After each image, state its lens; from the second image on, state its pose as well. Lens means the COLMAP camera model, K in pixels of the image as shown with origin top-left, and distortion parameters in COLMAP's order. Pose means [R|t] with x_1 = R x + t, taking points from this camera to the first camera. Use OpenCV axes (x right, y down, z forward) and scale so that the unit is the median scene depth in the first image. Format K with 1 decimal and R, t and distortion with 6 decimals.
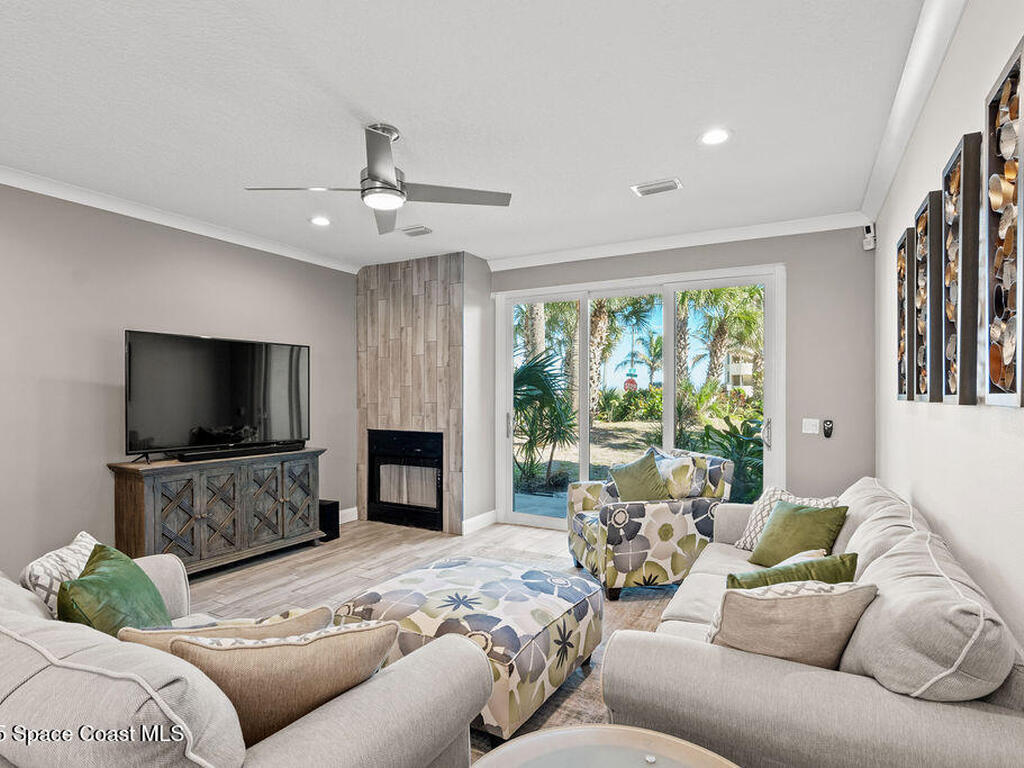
lens RADIAL K [[540.7, 0, 510.3], [0, 540.7, 392.4], [0, 0, 1]] dist [0.002015, 0.000166]
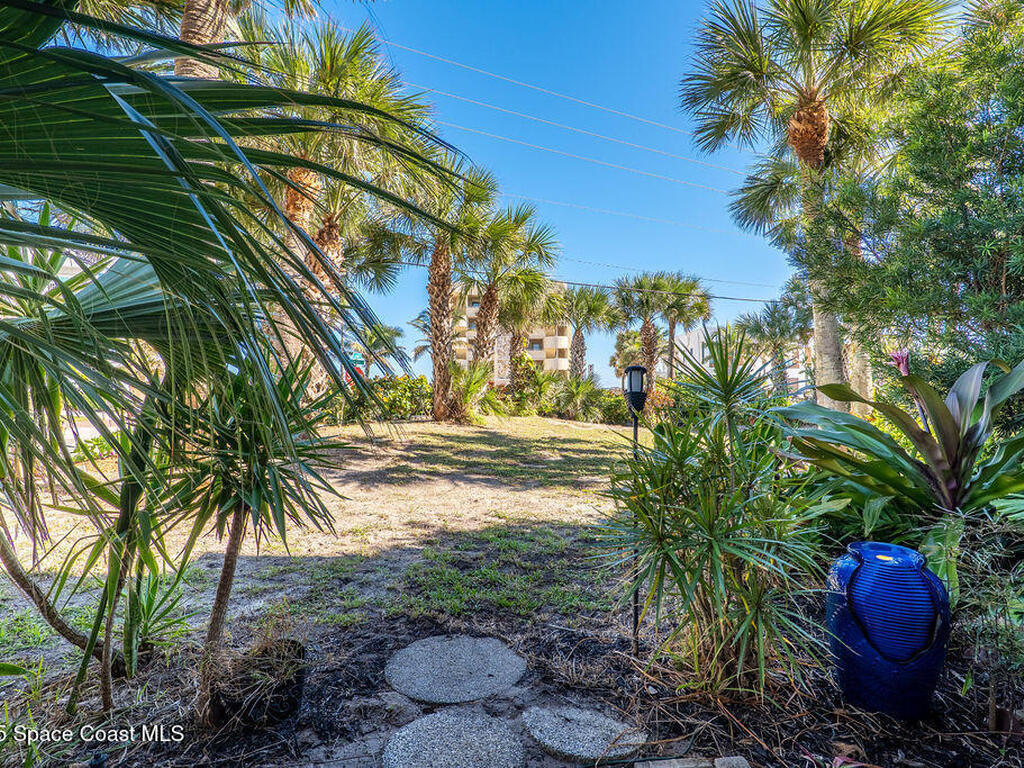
lens RADIAL K [[540.7, 0, 510.3], [0, 540.7, 392.4], [0, 0, 1]] dist [0.002015, 0.000166]
pose [[0.857203, -0.009497, 0.514892, 0.055579], [0.010400, 0.999945, 0.001128, 0.031786], [-0.514874, 0.004388, 0.857254, 0.655179]]
